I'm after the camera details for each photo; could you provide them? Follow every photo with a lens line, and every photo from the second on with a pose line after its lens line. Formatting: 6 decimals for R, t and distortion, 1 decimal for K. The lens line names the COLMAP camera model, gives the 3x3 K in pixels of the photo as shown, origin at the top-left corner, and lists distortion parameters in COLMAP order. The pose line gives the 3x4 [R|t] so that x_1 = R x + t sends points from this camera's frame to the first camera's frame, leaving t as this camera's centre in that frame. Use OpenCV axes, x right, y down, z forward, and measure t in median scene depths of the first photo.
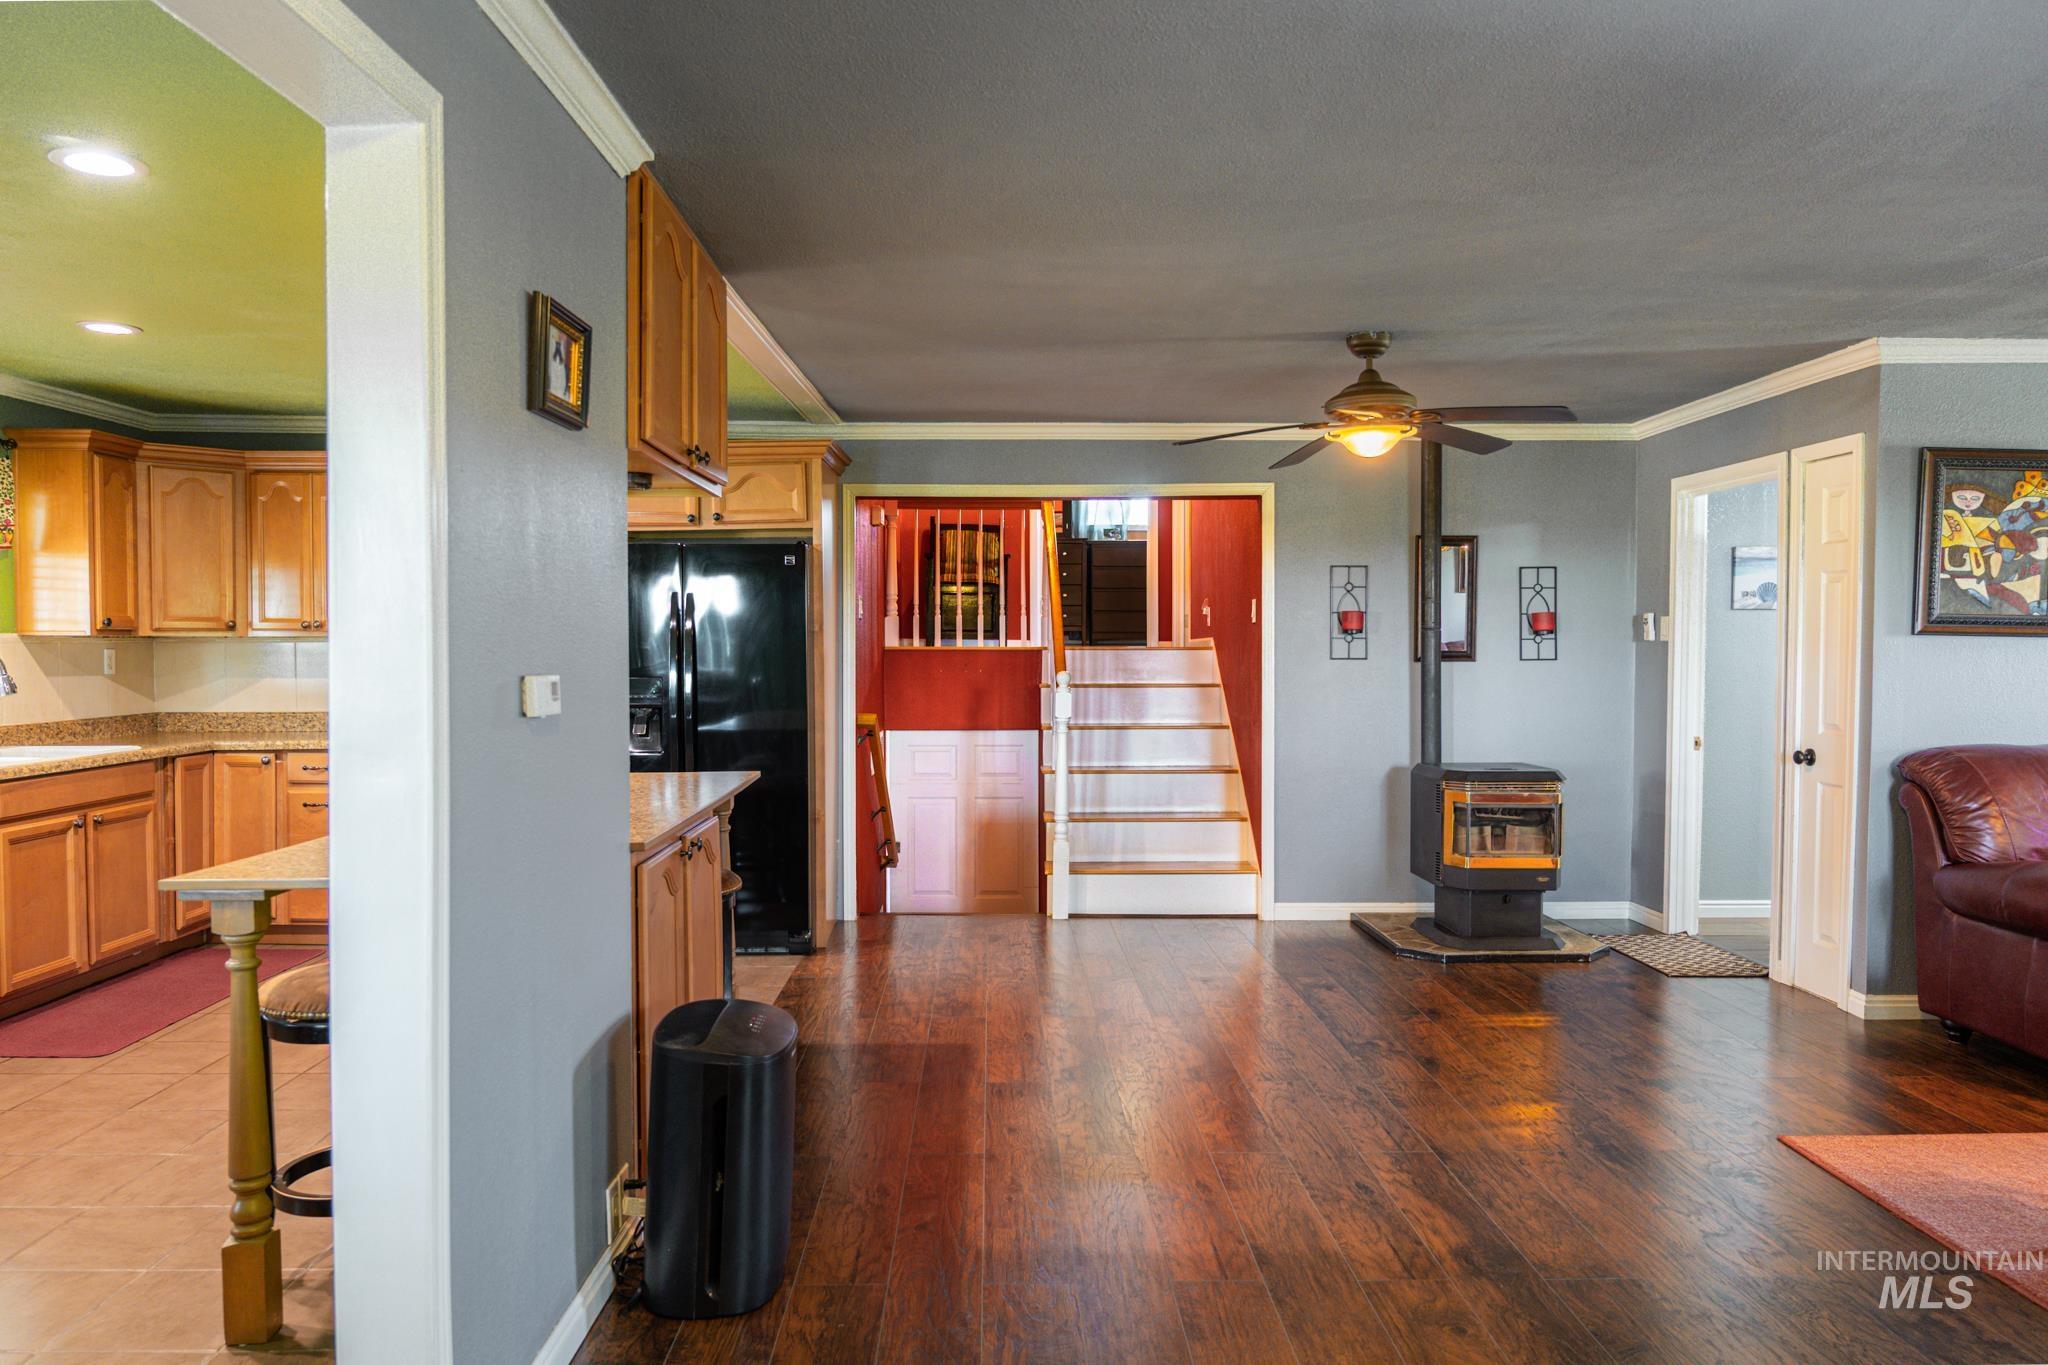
lens RADIAL K [[1365.8, 0, 1016.6], [0, 1365.8, 682.1], [0, 0, 1]] dist [-0.008141, 0.003321]
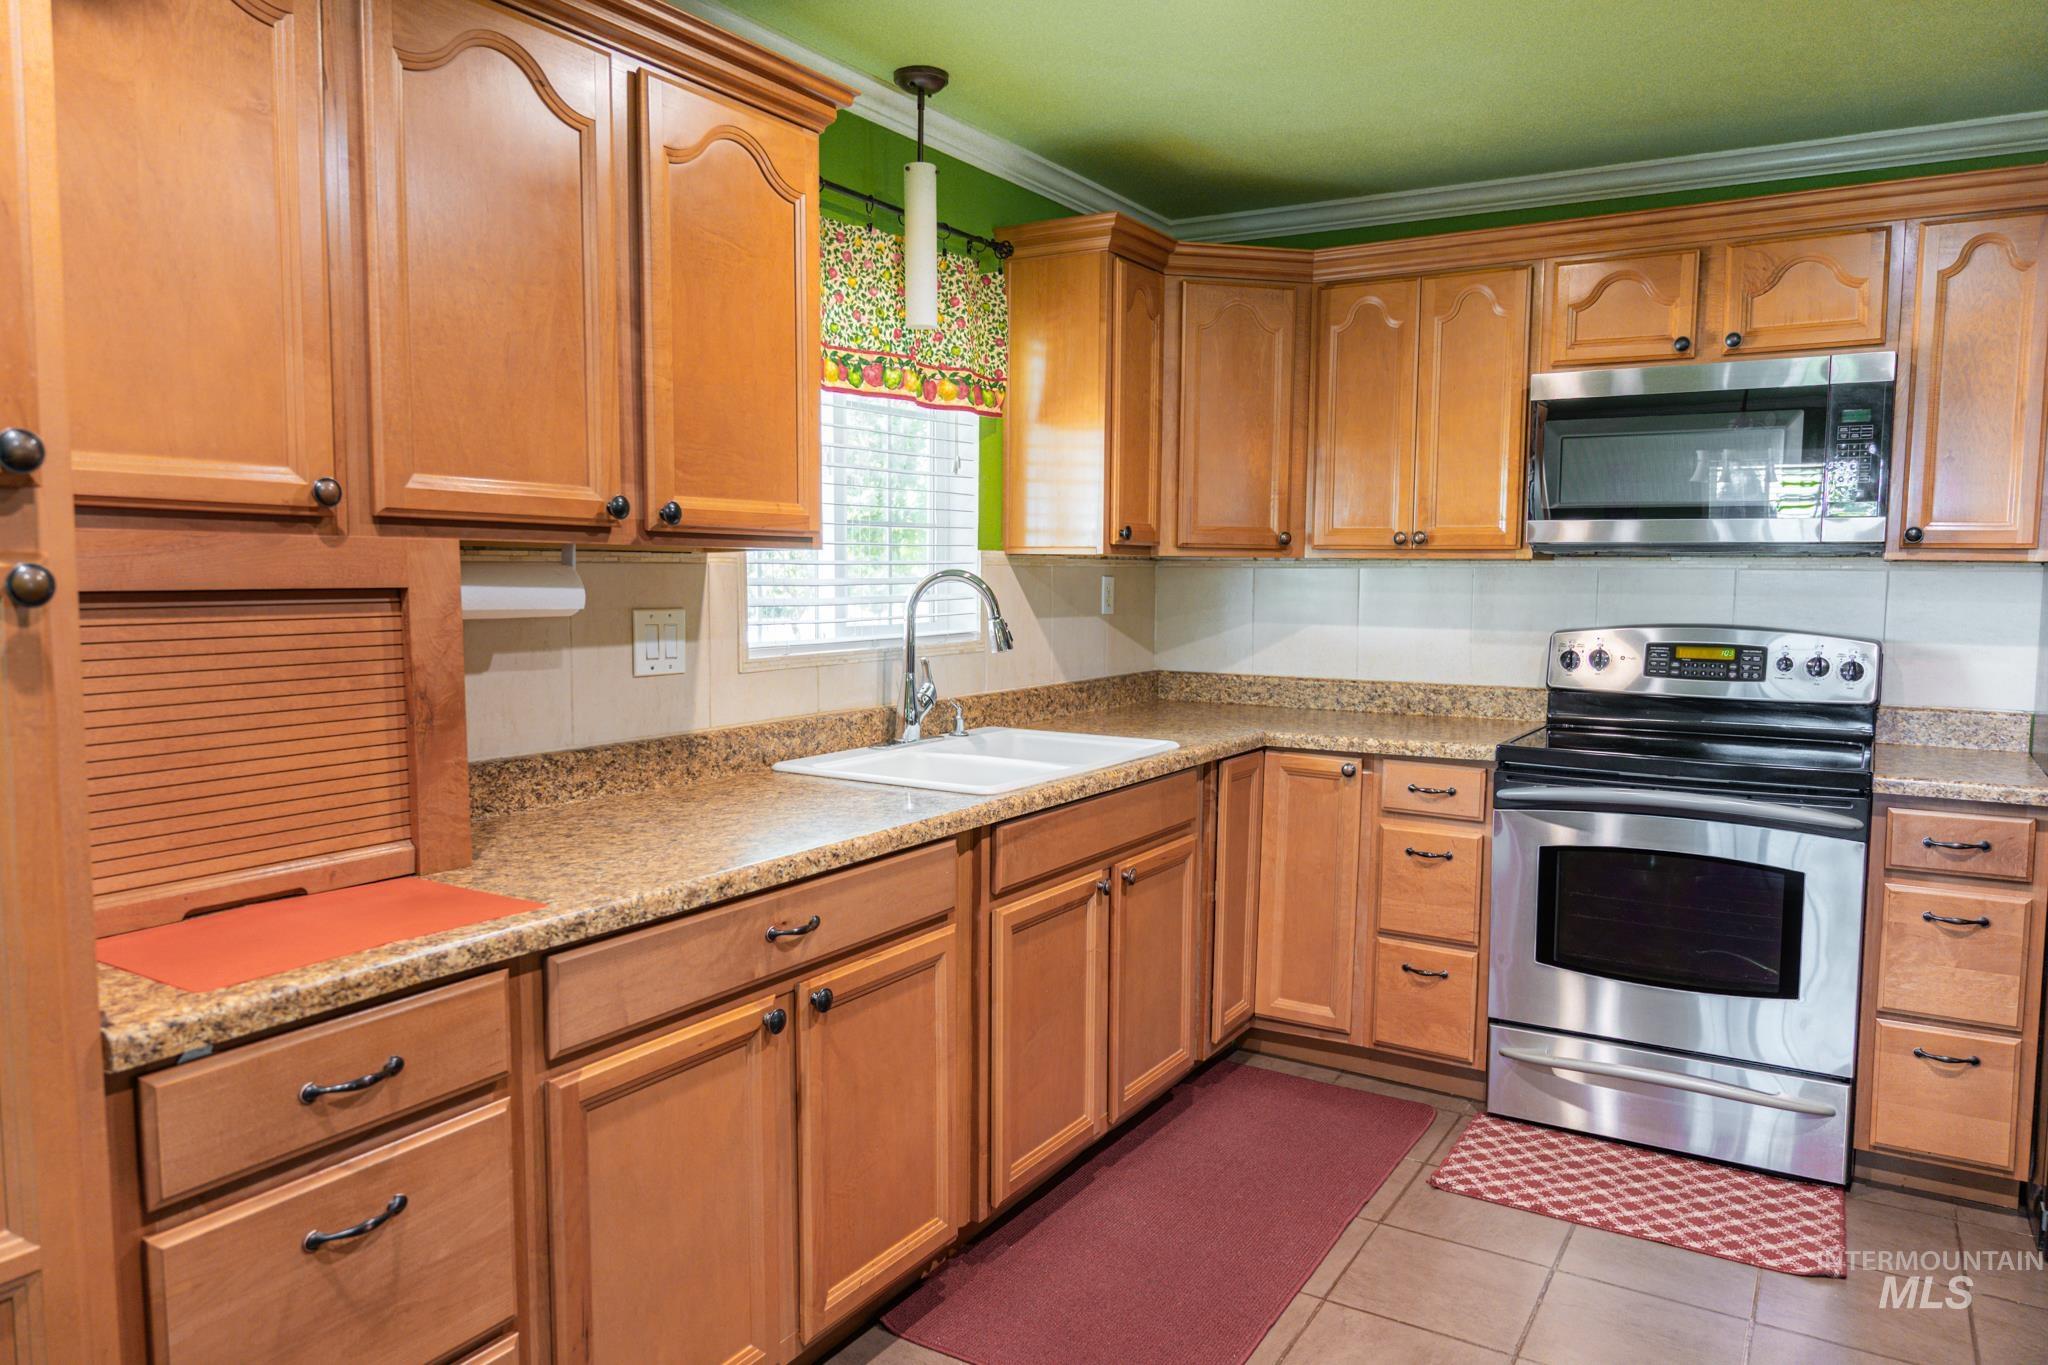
lens RADIAL K [[1365.8, 0, 1034.8], [0, 1365.8, 673.1], [0, 0, 1]] dist [-0.008141, 0.003321]
pose [[0.846240, 0.048010, -0.530635, -0.407309], [-0.024588, 0.998390, 0.051119, -0.012123], [0.532235, -0.030212, 0.846058, 0.496648]]
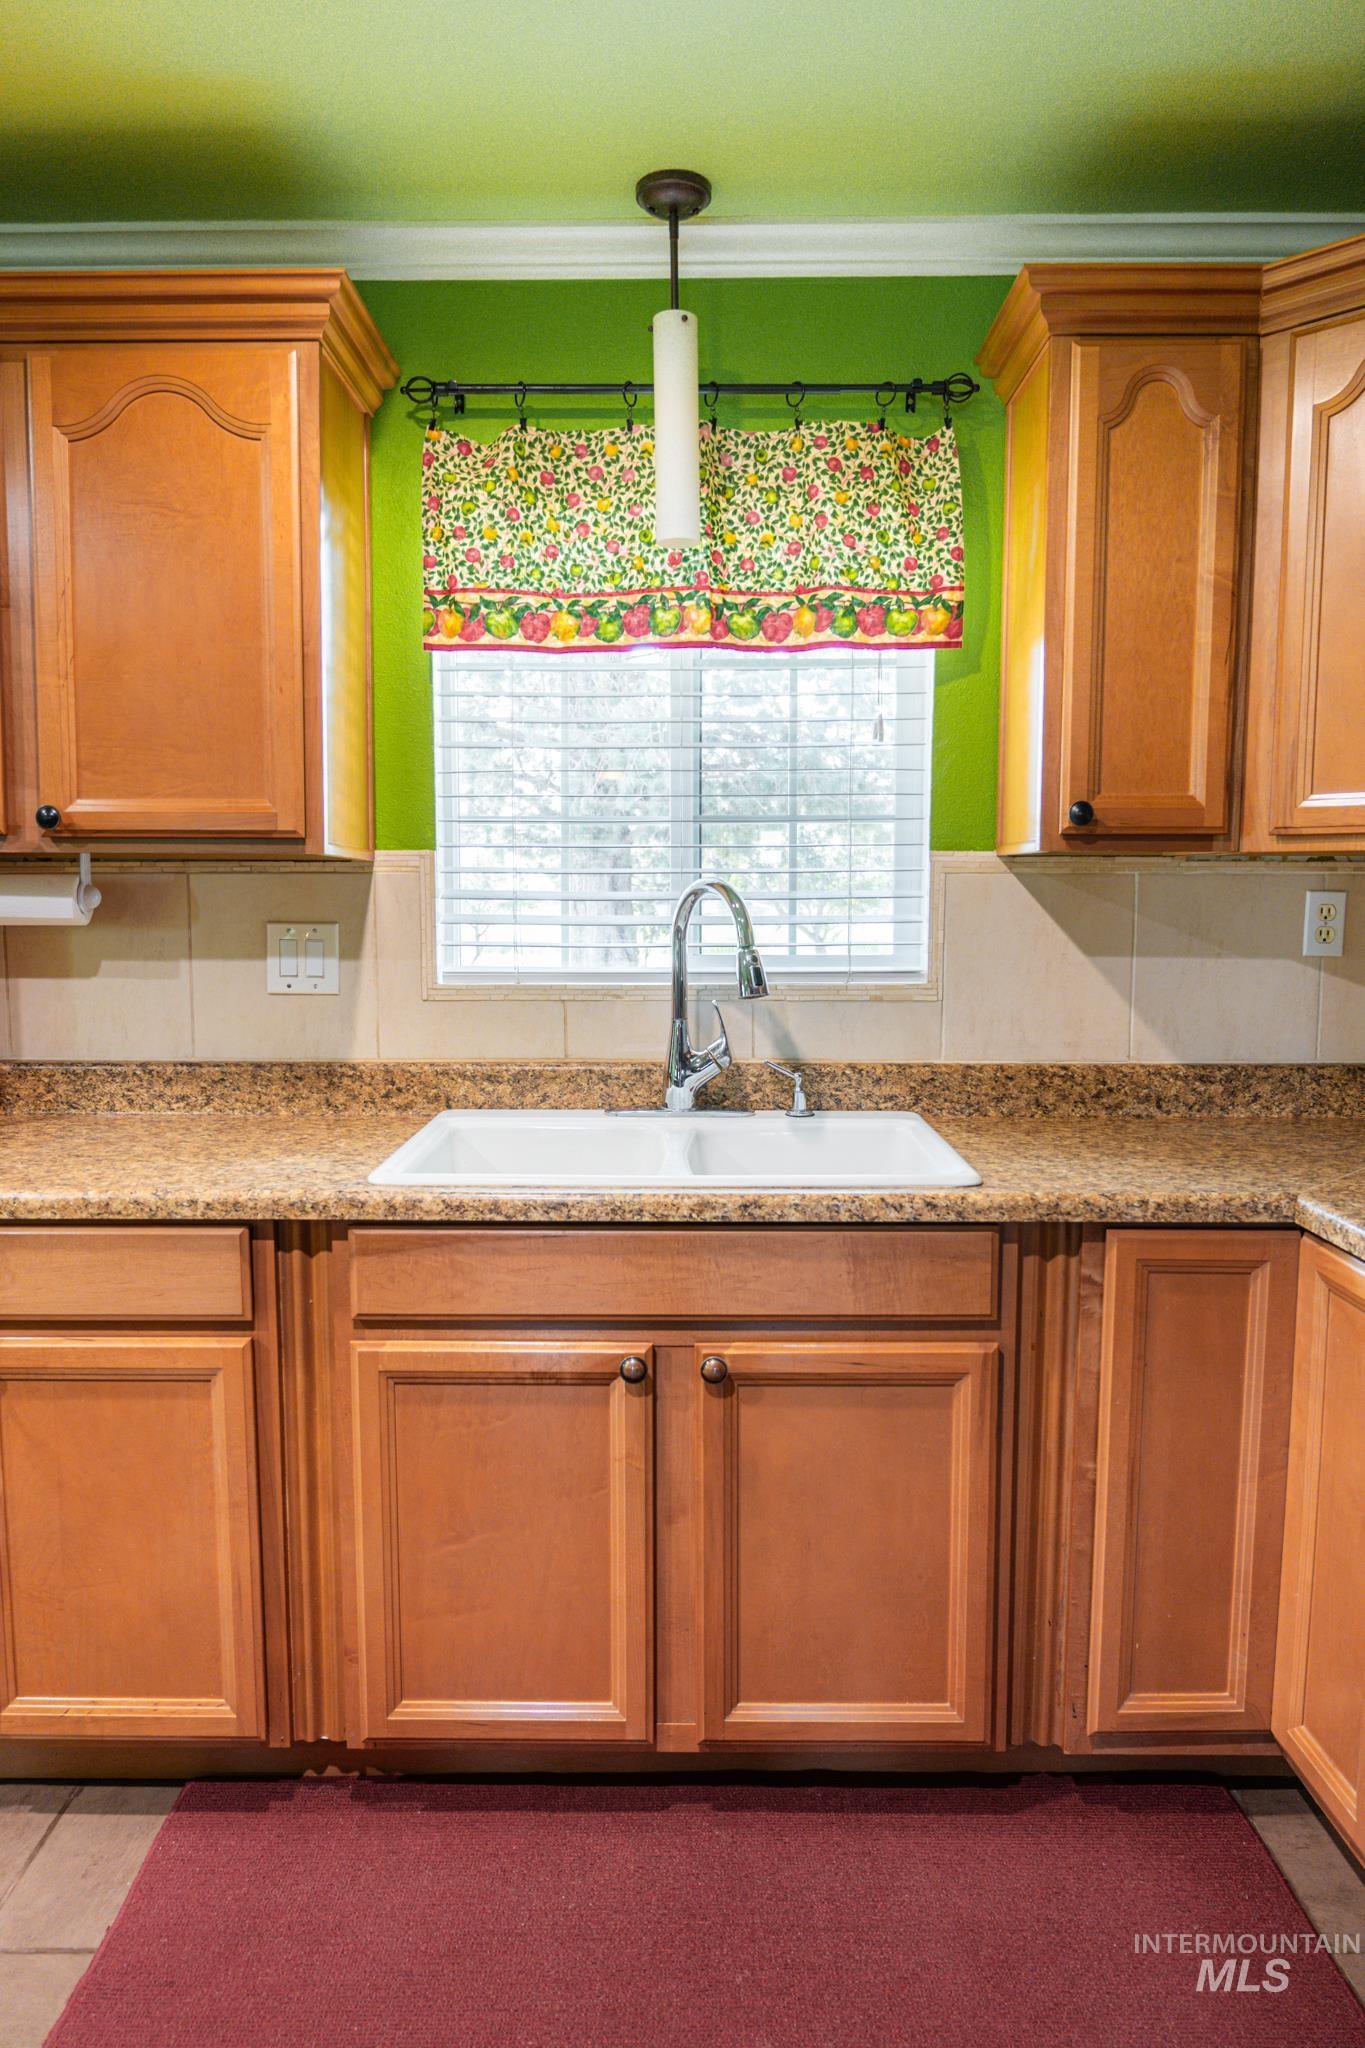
lens RADIAL K [[1365.8, 0, 673.6], [0, 1365.8, 1019.2], [0, 0, 1]] dist [-0.008141, 0.003321]
pose [[-0.018402, 0.095526, -0.995257, -0.329265], [-0.033331, 0.994814, 0.096099, -0.022858], [0.999275, 0.034941, -0.015122, 0.986936]]
